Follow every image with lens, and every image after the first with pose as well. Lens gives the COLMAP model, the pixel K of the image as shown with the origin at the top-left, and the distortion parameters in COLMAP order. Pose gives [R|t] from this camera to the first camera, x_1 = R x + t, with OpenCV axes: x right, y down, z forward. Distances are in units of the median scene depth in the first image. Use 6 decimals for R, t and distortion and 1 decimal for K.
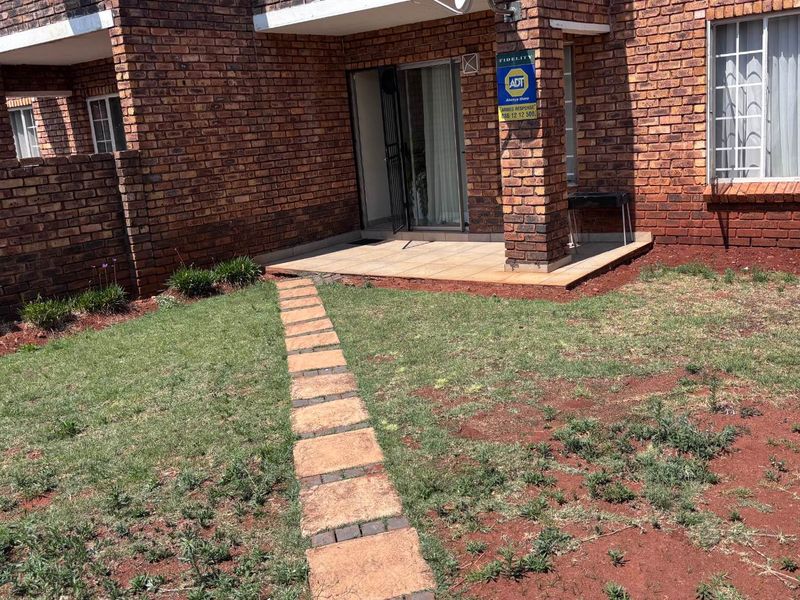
lens RADIAL K [[817.7, 0, 404.8], [0, 817.7, 296.3], [0, 0, 1]] dist [0.127671, -0.334473]
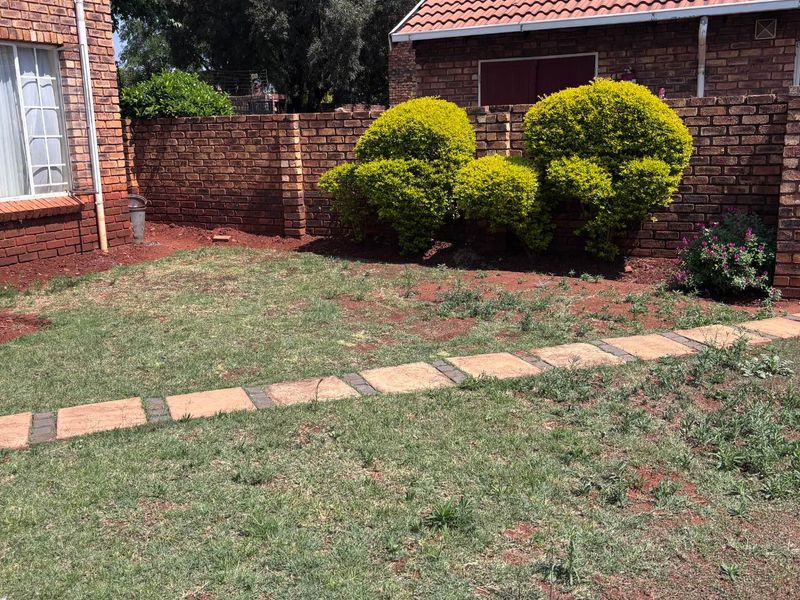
lens RADIAL K [[819.9, 0, 380.4], [0, 819.9, 300.8], [0, 0, 1]] dist [0.004655, 0.004016]
pose [[-0.193291, -0.120415, 0.973724, -0.624410], [0.241946, 0.955942, 0.166243, -0.069374], [-0.950842, 0.267722, -0.155641, 0.703137]]
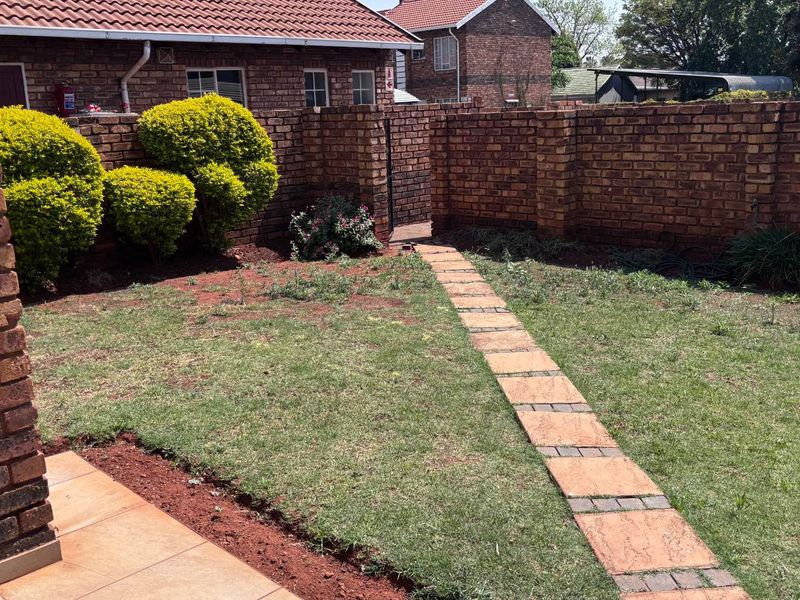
lens RADIAL K [[803.9, 0, 393.6], [0, 803.9, 296.3], [0, 0, 1]] dist [0.166050, -0.472660]
pose [[-0.987078, 0.084769, 0.135985, -0.073170], [0.134046, 0.901794, 0.410852, -0.264721], [-0.087803, 0.423771, -0.901503, 1.307581]]
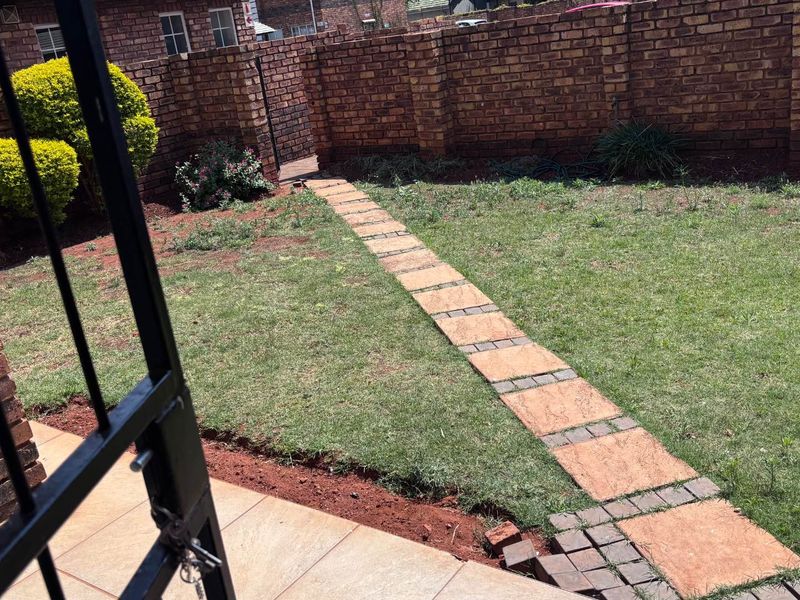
lens RADIAL K [[803.1, 0, 396.8], [0, 803.1, 309.9], [0, 0, 1]] dist [0.168412, -0.520839]
pose [[-0.975100, 0.221368, 0.013235, -0.056315], [0.195532, 0.830072, 0.522252, -0.287955], [0.104624, 0.511836, -0.852689, 1.350454]]
